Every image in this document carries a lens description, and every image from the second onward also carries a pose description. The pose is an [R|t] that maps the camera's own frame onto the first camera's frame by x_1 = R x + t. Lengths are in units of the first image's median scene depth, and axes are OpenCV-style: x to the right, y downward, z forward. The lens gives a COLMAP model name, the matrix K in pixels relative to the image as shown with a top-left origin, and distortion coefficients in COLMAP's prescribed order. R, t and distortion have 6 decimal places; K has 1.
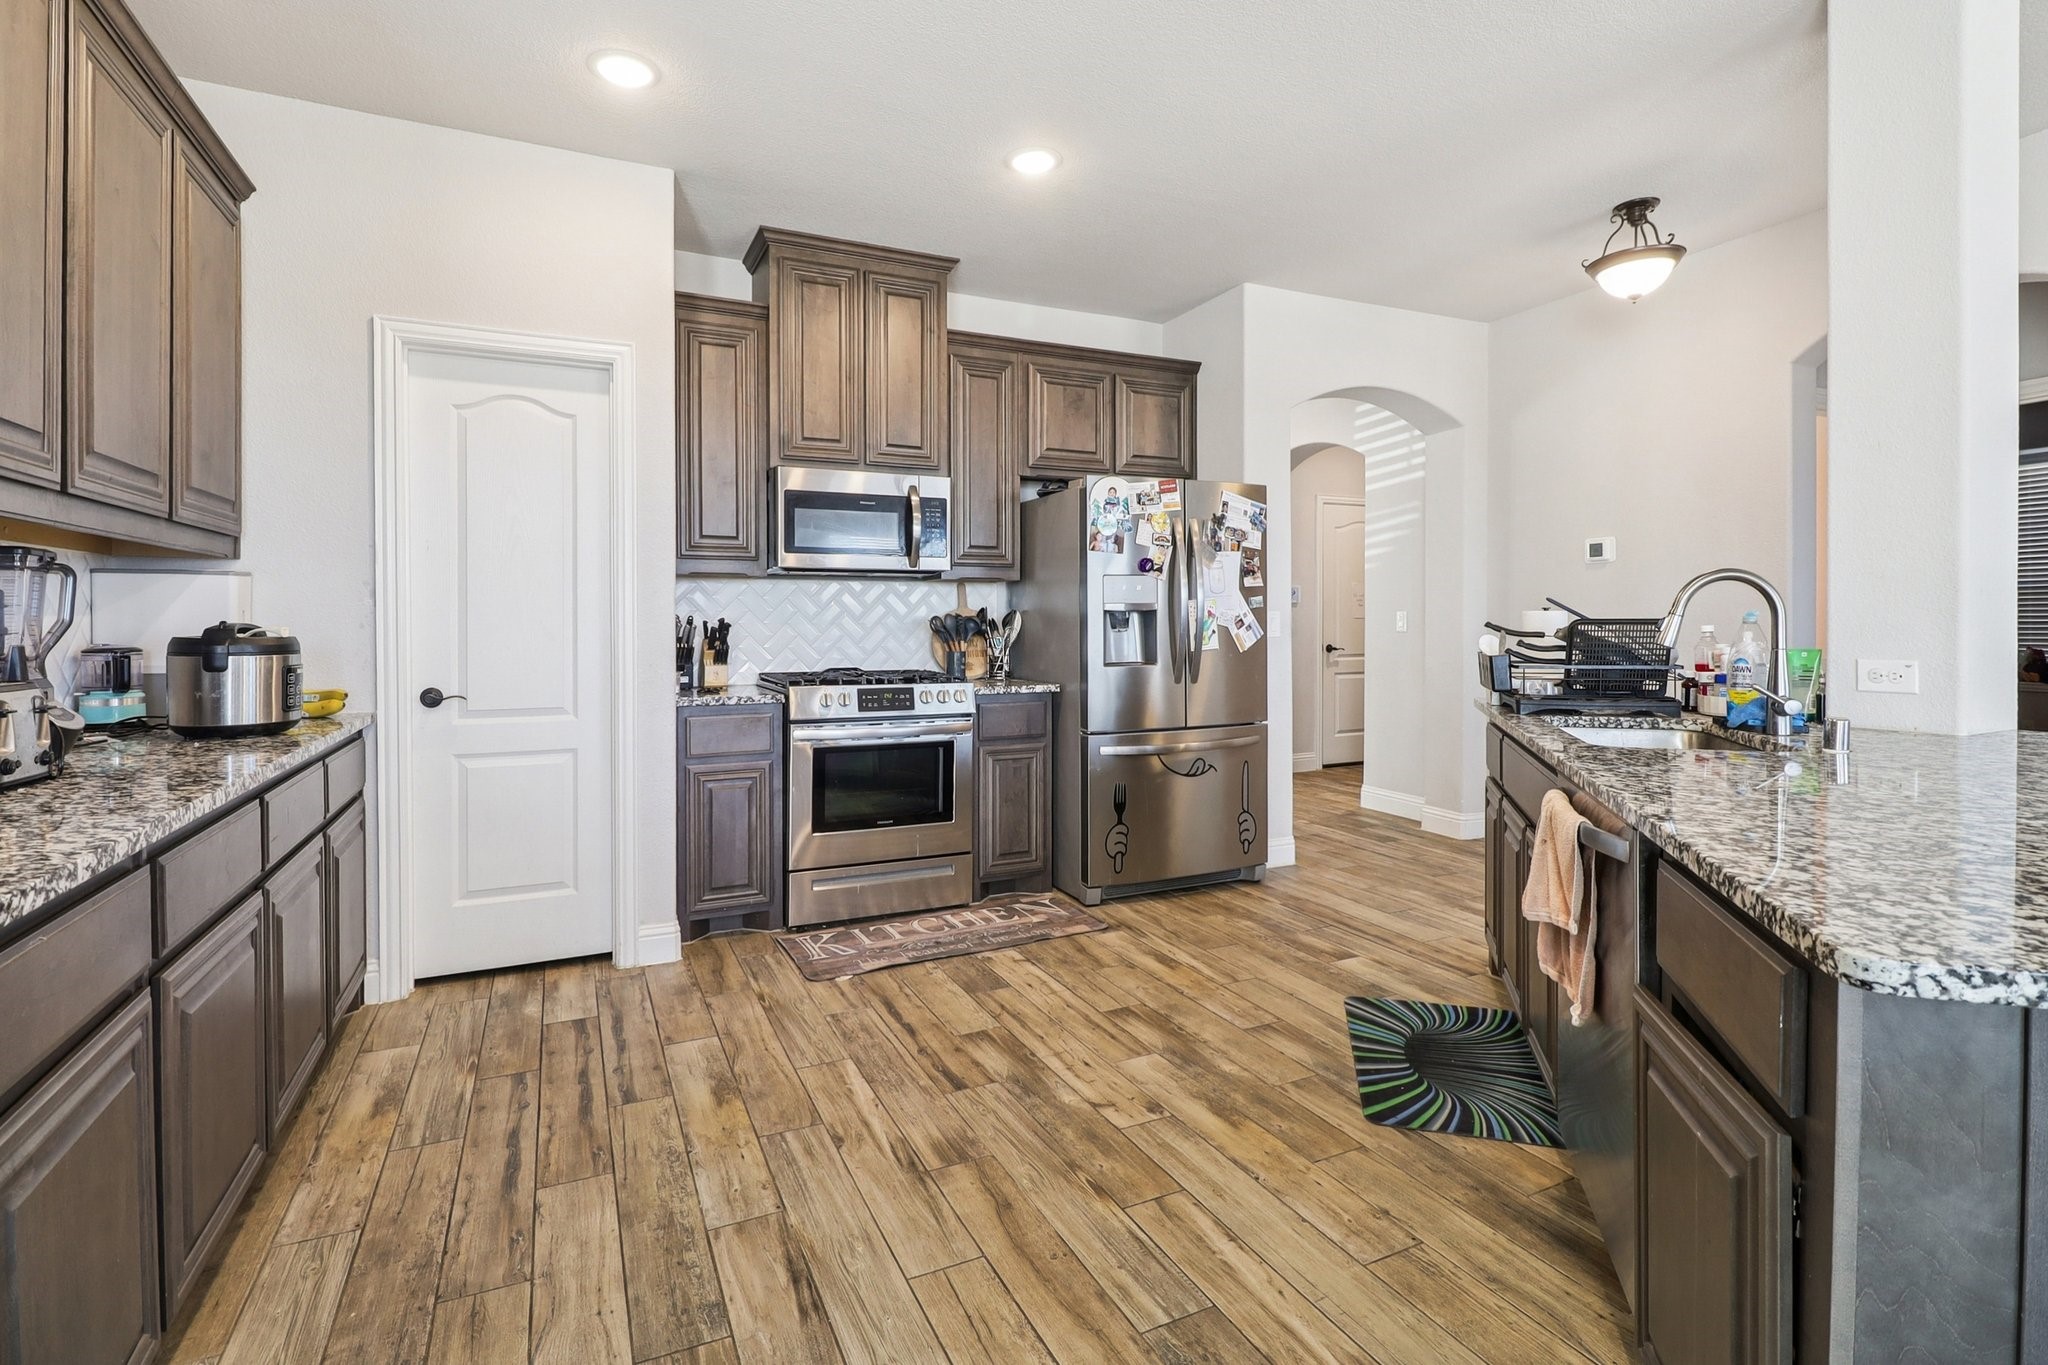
lens RADIAL K [[954.8, 0, 1006.8], [0, 954.8, 610.9], [0, 0, 1]] dist [-0.004401, -0.000833]
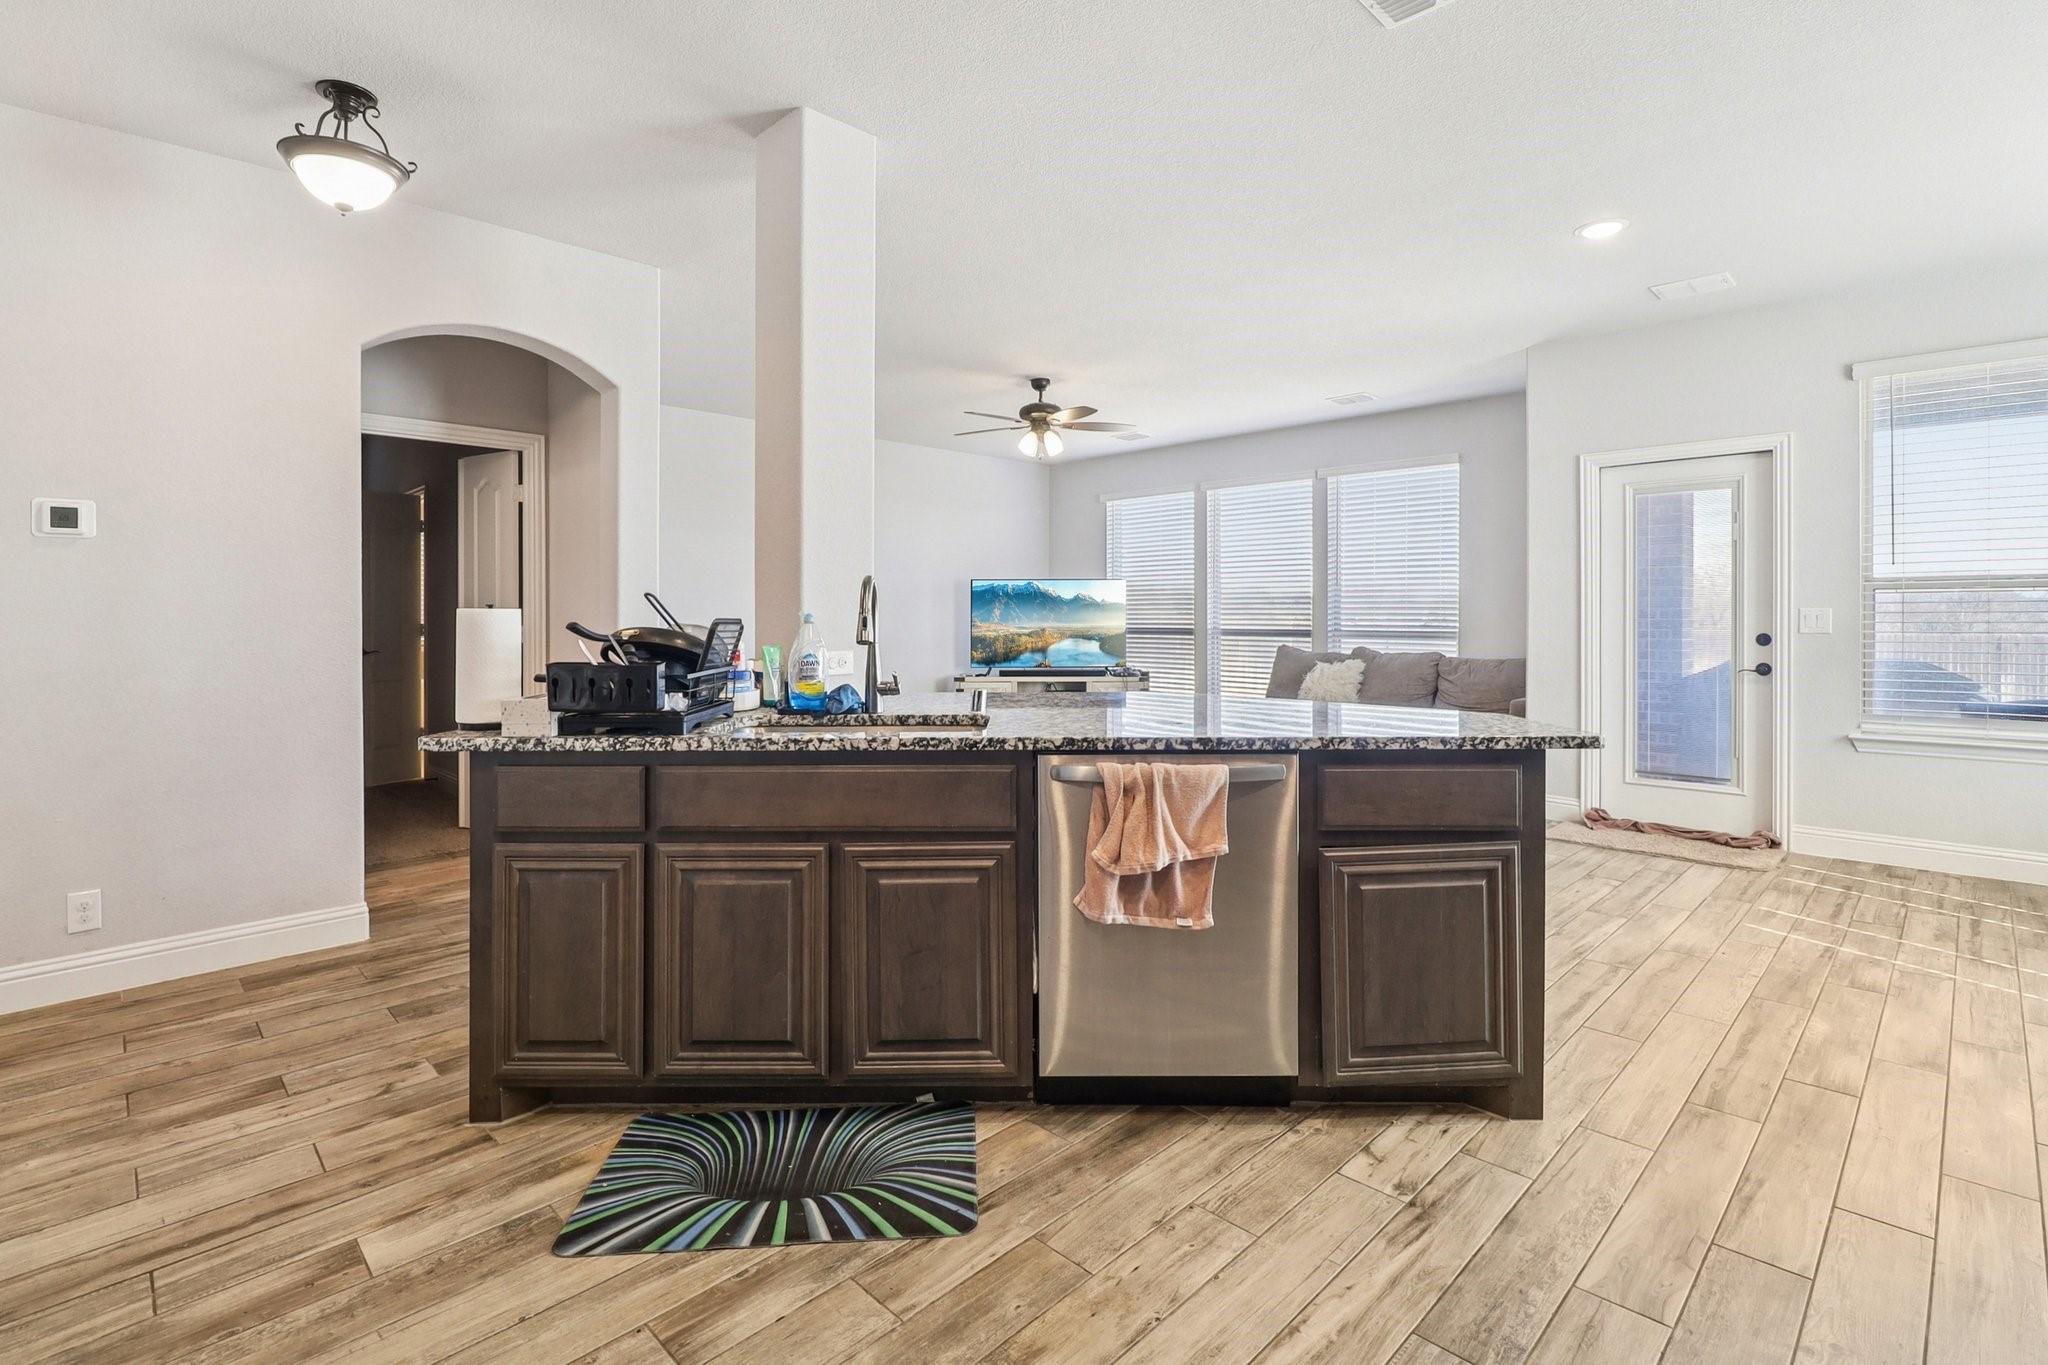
lens RADIAL K [[954.8, 0, 1006.8], [0, 954.8, 610.9], [0, 0, 1]] dist [-0.004401, -0.000833]
pose [[-0.322588, 0.008809, 0.946498, -0.339207], [0.002533, 0.999961, -0.008443, 0.008843], [-0.946536, -0.000326, -0.322598, 1.030497]]
